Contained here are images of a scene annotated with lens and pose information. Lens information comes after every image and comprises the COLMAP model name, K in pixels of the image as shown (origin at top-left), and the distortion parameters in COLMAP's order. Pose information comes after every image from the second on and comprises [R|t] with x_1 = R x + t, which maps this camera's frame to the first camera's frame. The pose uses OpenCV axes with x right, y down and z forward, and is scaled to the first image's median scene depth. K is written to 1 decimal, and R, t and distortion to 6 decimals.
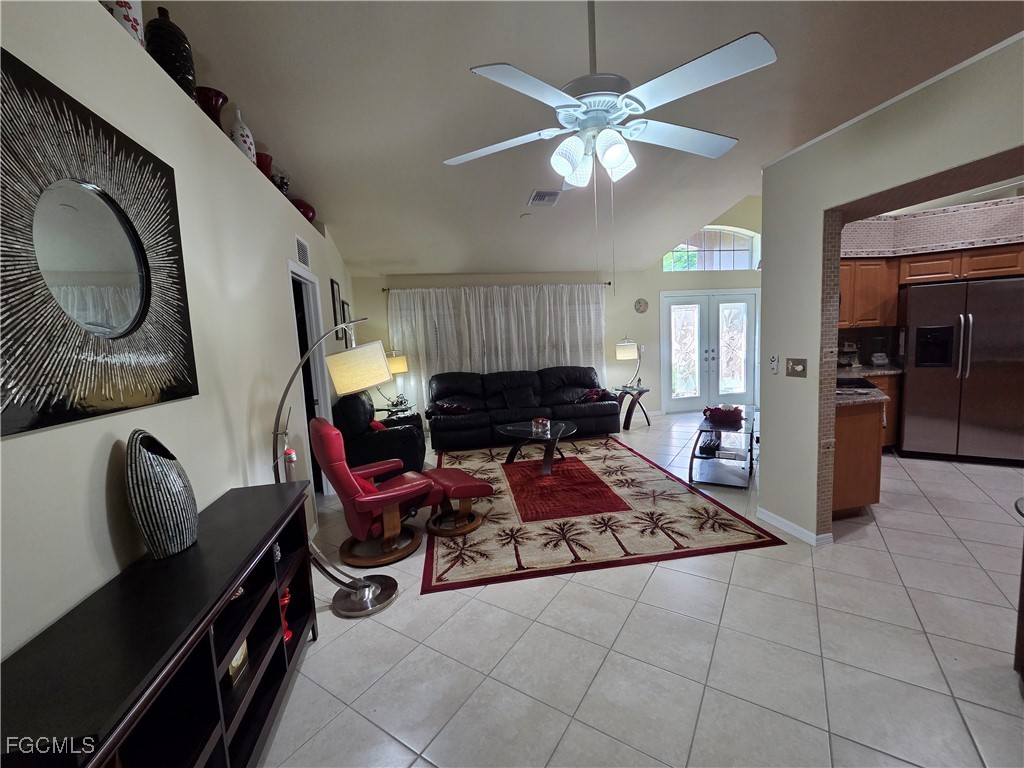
lens RADIAL K [[421.1, 0, 516.5], [0, 421.1, 382.7], [0, 0, 1]] dist [-0.000012, -0.000358]
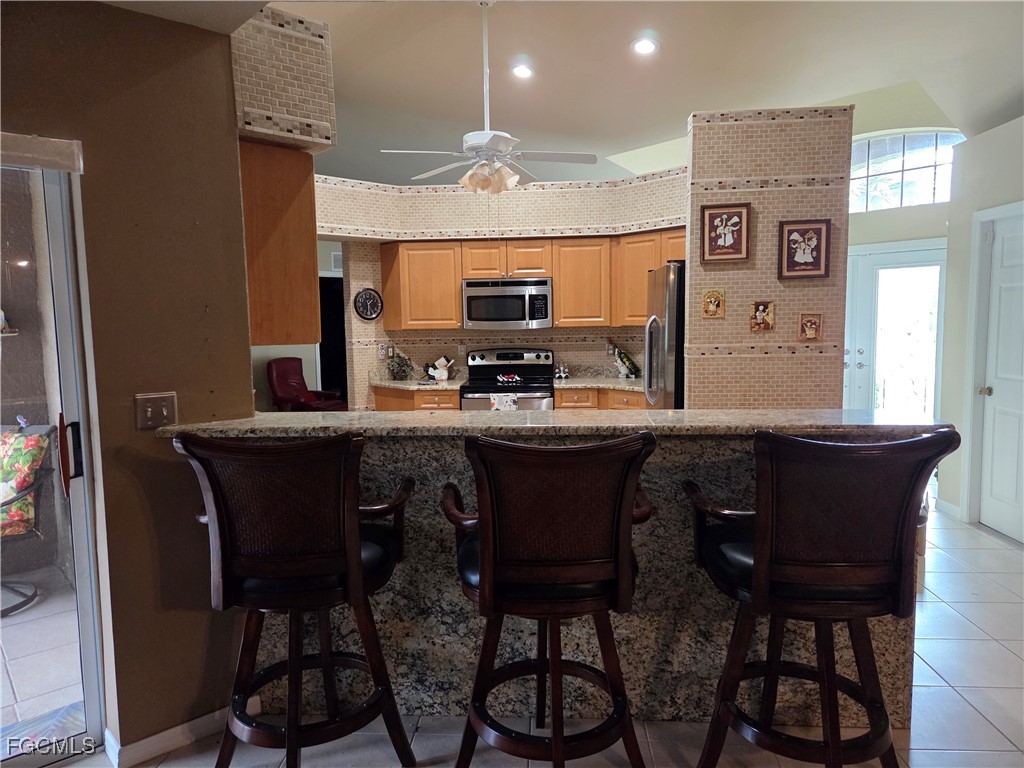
lens RADIAL K [[683.3, 0, 517.5], [0, 683.3, 386.8], [0, 0, 1]] dist [0.066230, -0.052296]
pose [[0.493488, 0.128586, -0.860195, 1.809008], [-0.099986, 0.990841, 0.090754, -0.114307], [0.863986, 0.041221, 0.501825, 0.210503]]
